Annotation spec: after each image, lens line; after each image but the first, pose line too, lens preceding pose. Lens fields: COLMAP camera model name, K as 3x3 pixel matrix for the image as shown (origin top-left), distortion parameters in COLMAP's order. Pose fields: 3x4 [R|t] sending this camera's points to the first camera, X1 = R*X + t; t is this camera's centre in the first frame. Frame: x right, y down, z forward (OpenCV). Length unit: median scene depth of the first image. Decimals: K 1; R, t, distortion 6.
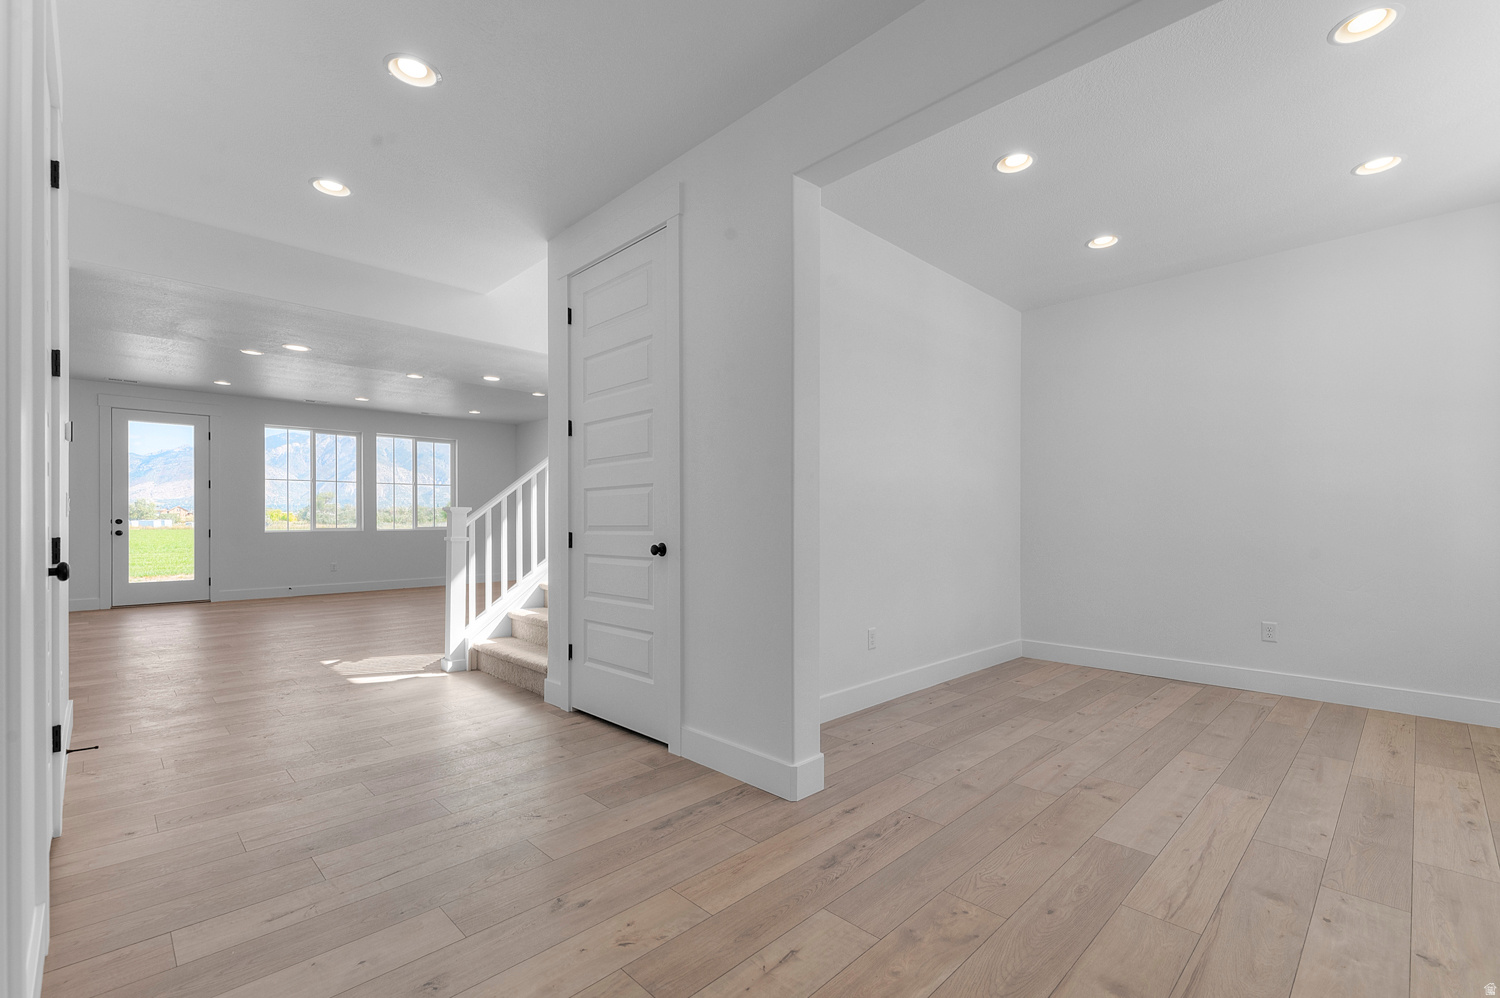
lens RADIAL K [[657.4, 0, 759.1], [0, 657.4, 513.5], [0, 0, 1]] dist [0.015219, -0.001455]
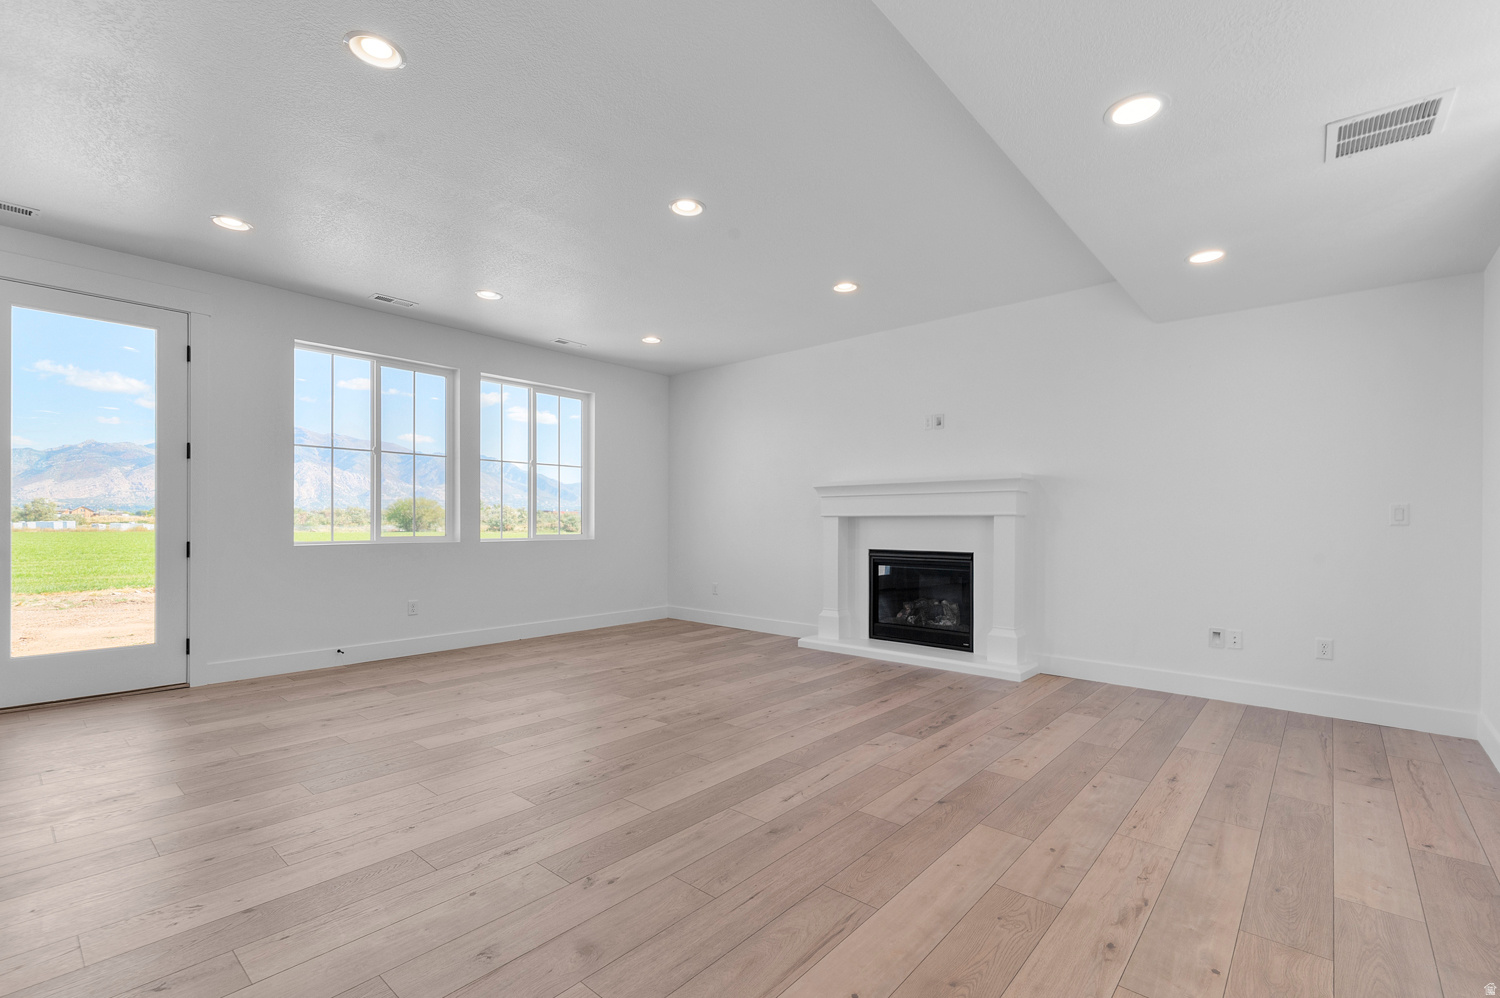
lens RADIAL K [[657.4, 0, 763.1], [0, 657.4, 519.8], [0, 0, 1]] dist [0.015219, -0.001455]
pose [[0.997013, 0.002846, 0.077186, -0.395817], [-0.003249, 0.999982, 0.005099, 0.003672], [-0.077170, -0.005335, 0.997004, 0.426548]]
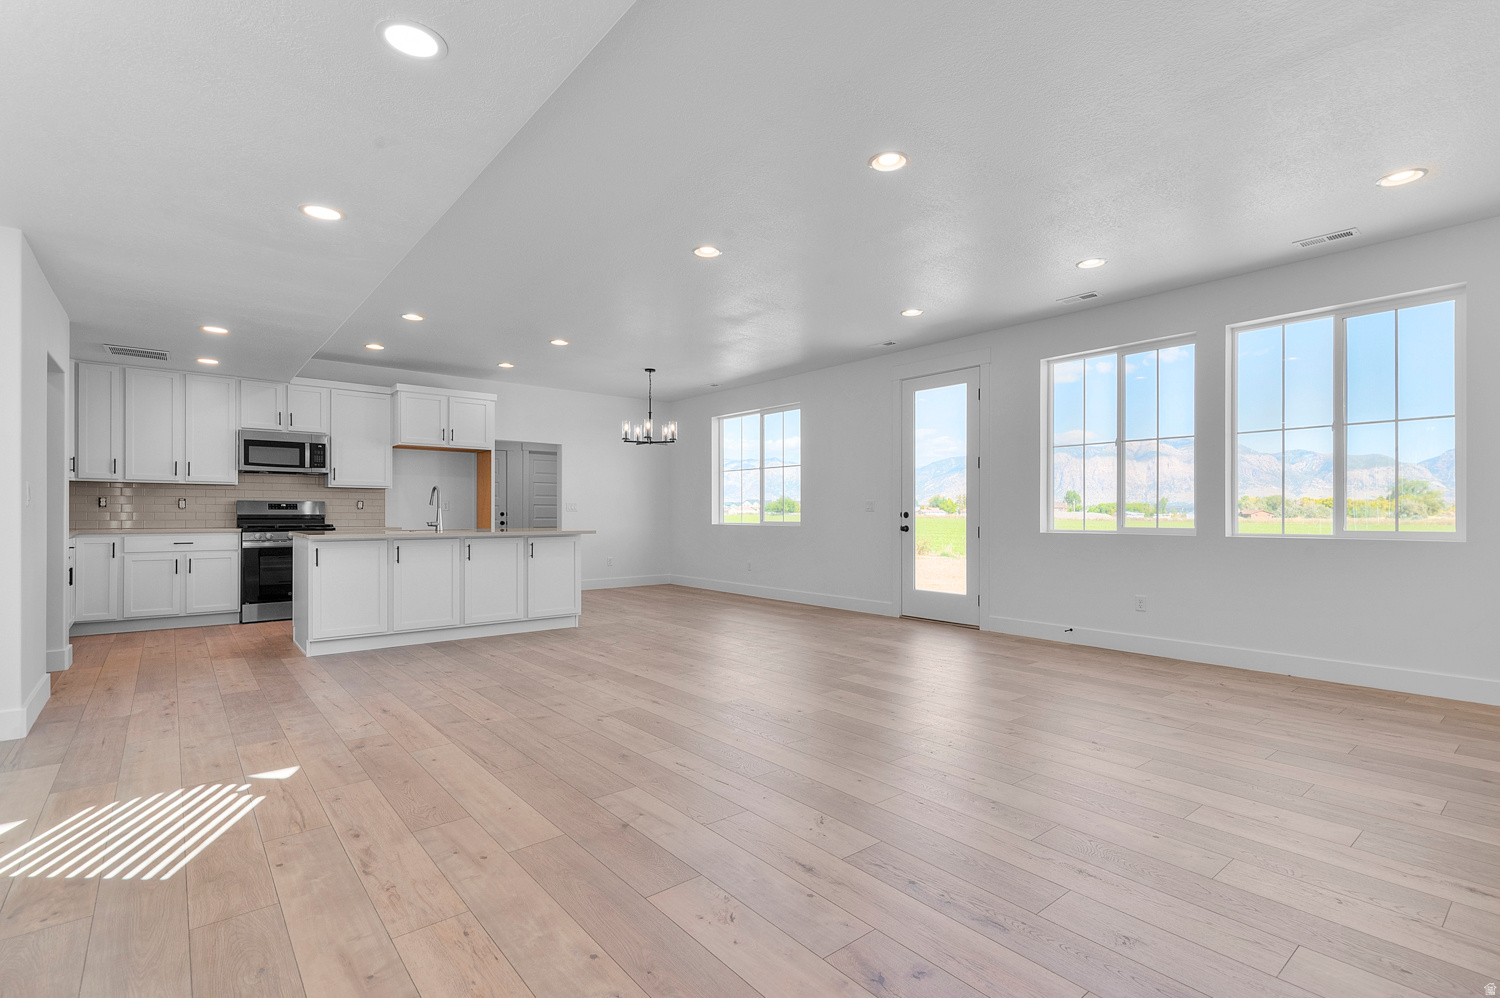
lens RADIAL K [[697.6, 0, 757.5], [0, 697.6, 509.6], [0, 0, 1]] dist [0.019160, -0.000555]
pose [[-0.087195, -0.005998, -0.996173, -0.064759], [0.008375, 0.999942, -0.006754, 0.008482], [0.996156, -0.008932, -0.087139, 0.749490]]
